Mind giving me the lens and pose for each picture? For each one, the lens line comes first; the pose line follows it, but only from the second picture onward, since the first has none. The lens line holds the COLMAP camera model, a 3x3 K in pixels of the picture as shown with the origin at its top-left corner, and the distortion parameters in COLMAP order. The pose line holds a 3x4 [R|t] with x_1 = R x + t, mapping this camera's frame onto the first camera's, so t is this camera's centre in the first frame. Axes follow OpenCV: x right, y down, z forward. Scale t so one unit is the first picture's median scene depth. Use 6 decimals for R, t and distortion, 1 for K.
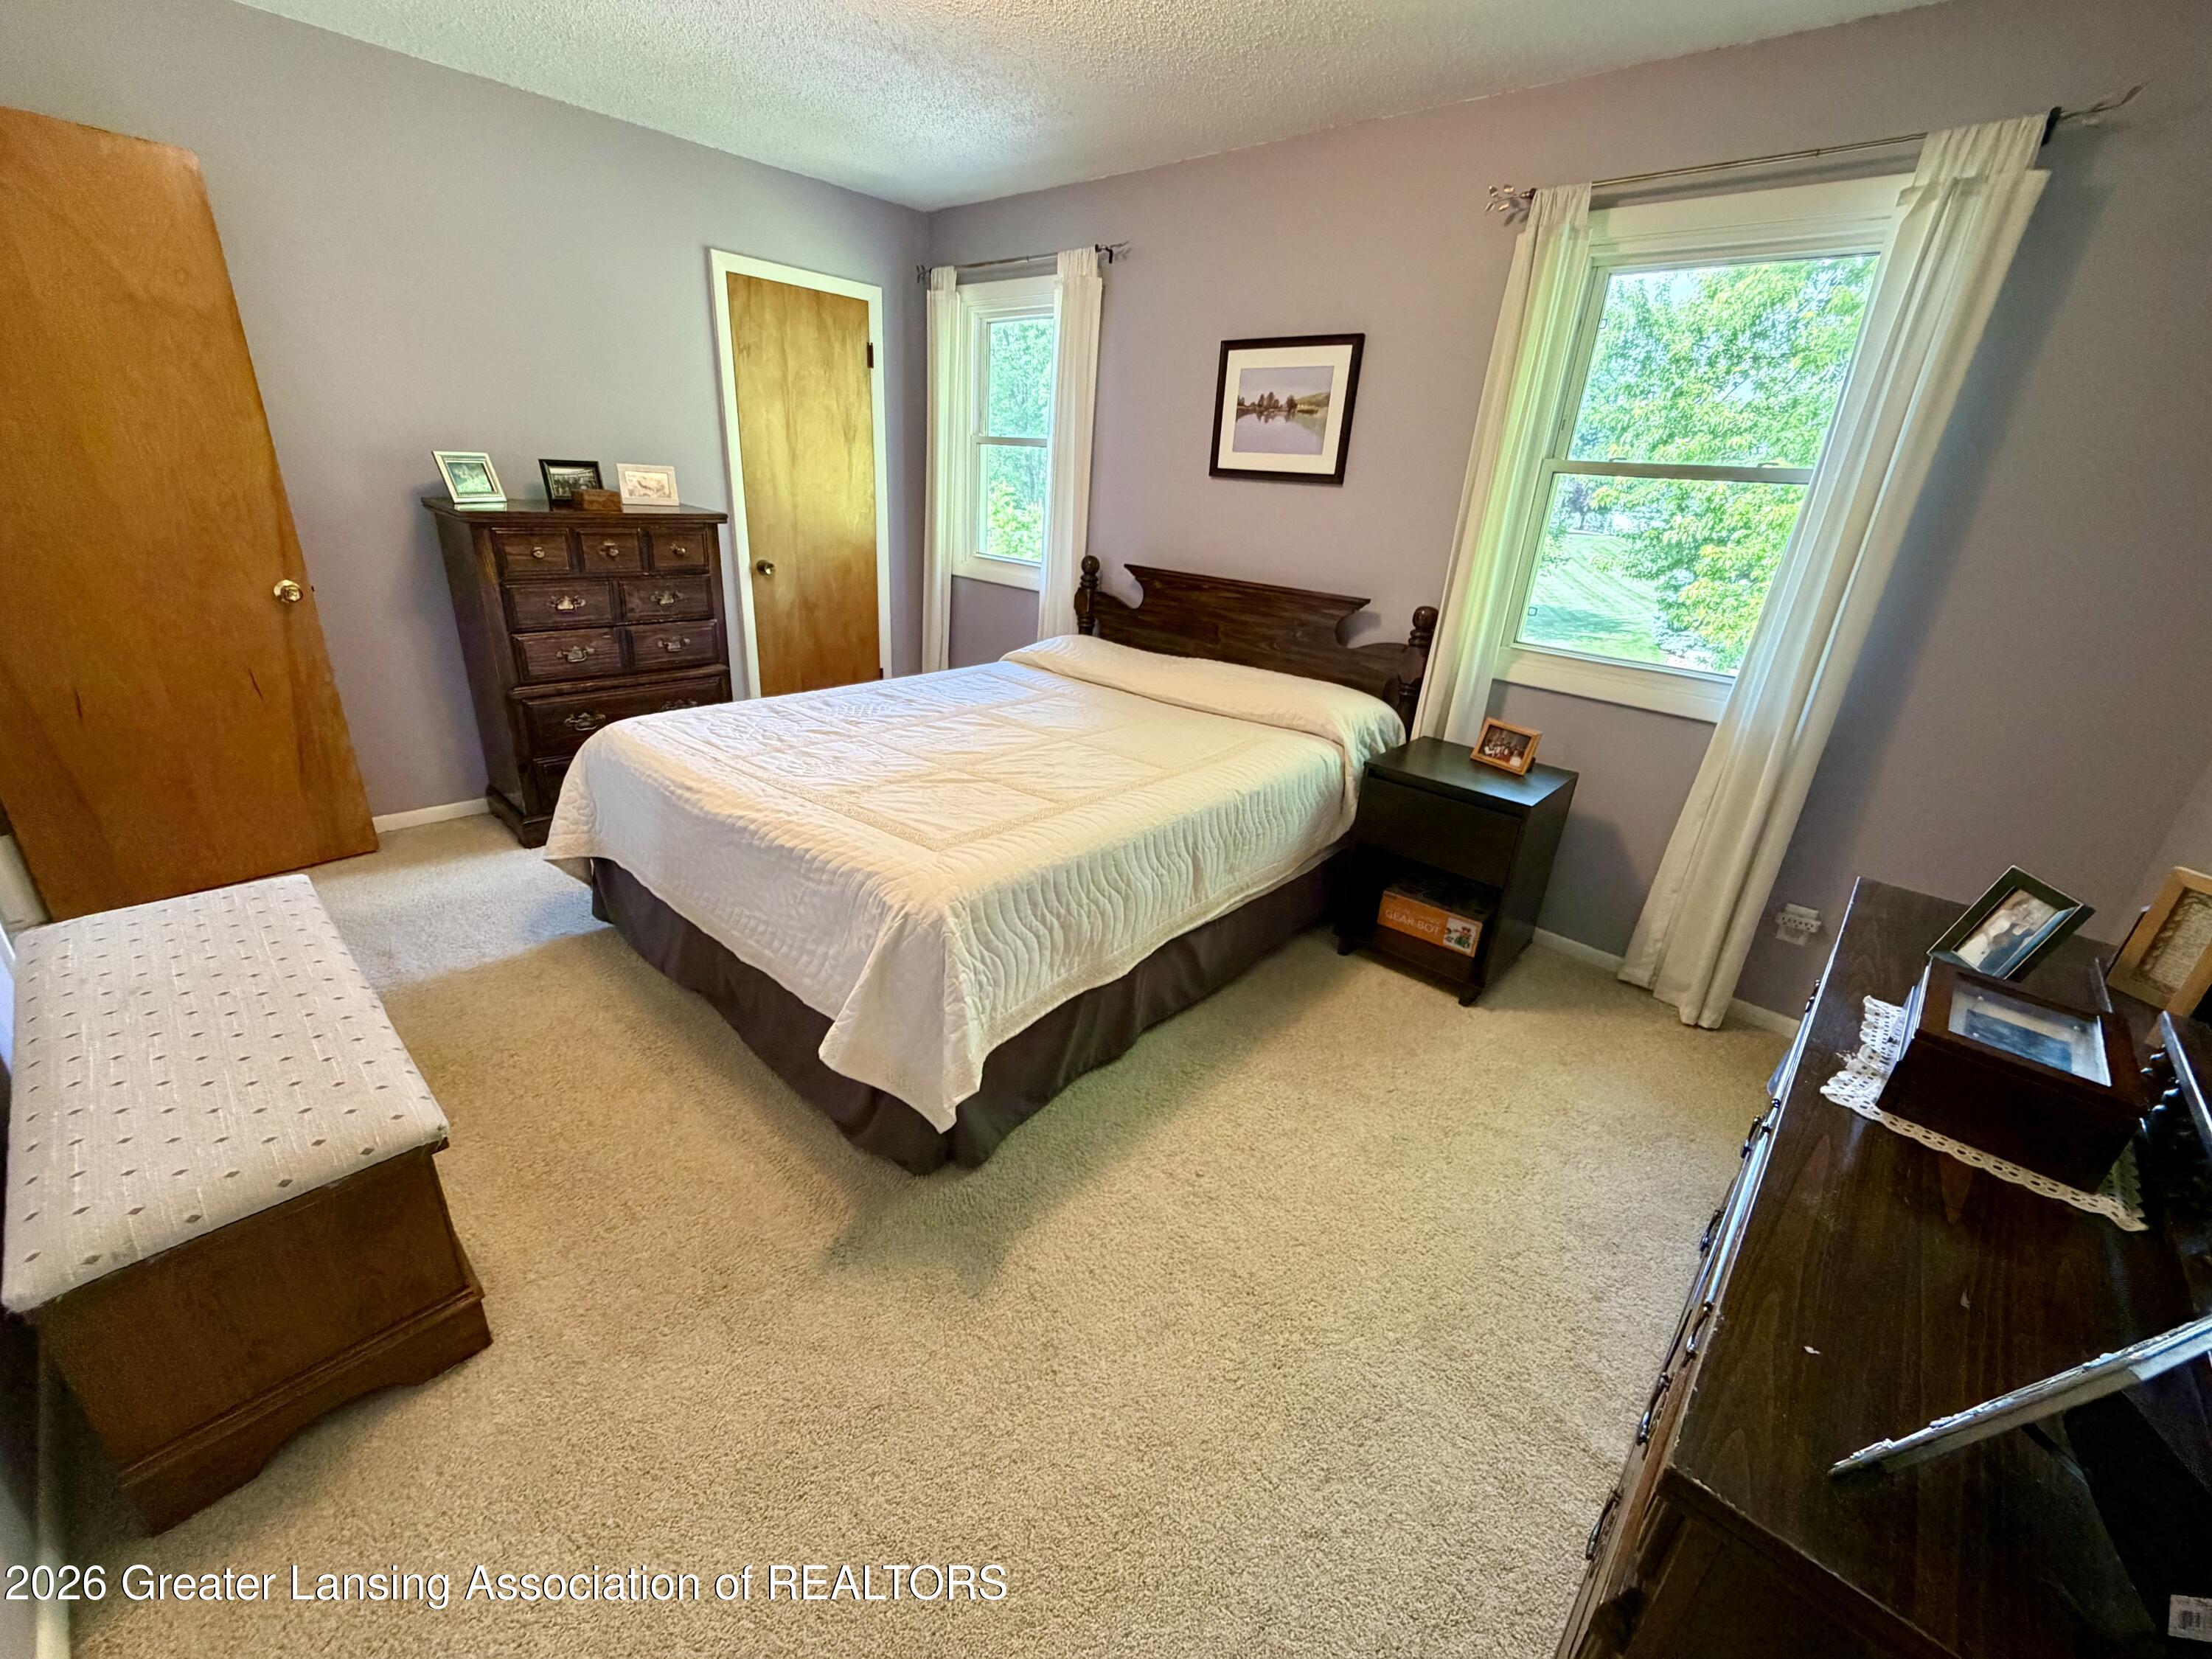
lens RADIAL K [[883.4, 0, 1100.2], [0, 883.4, 829.0], [0, 0, 1]] dist [0.001012, 0.000125]
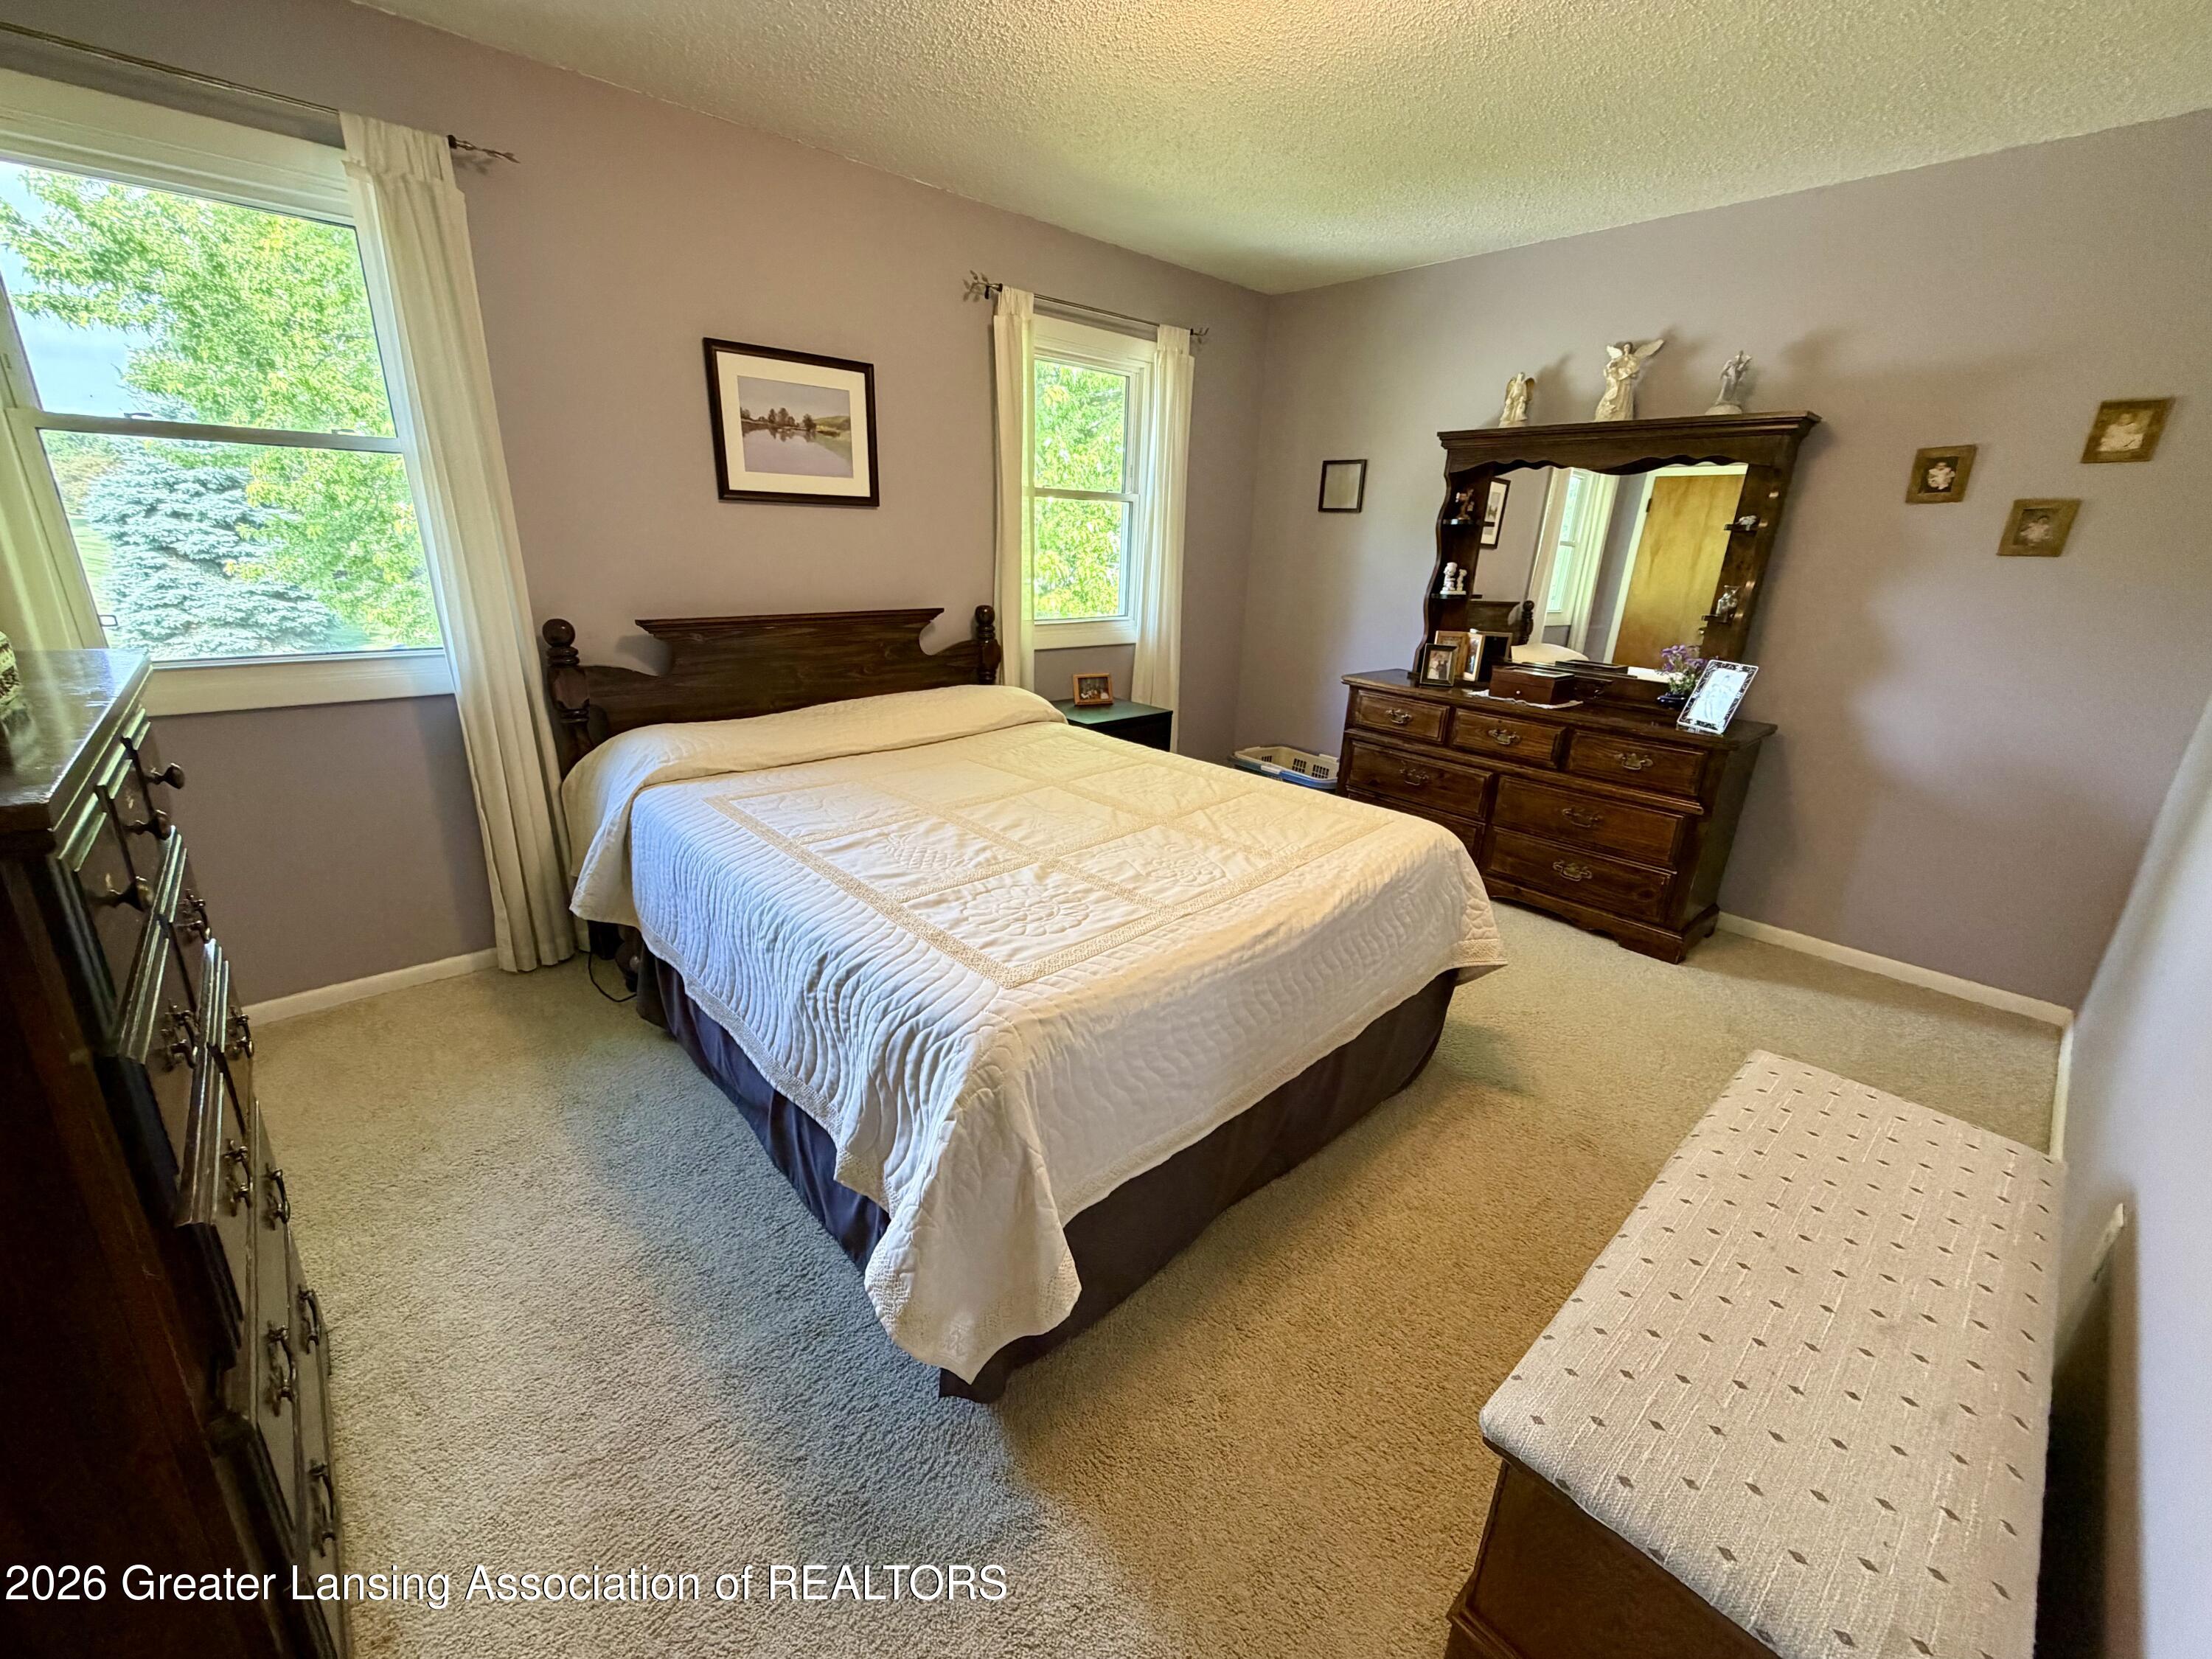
lens RADIAL K [[889.0, 0, 1102.9], [0, 889.0, 819.9], [0, 0, 1]] dist [0.015029, 0.000128]
pose [[0.097450, -0.371142, 0.923448, -0.846235], [0.345863, 0.882663, 0.318252, -0.318874], [-0.933211, 0.288372, 0.214380, 0.658976]]
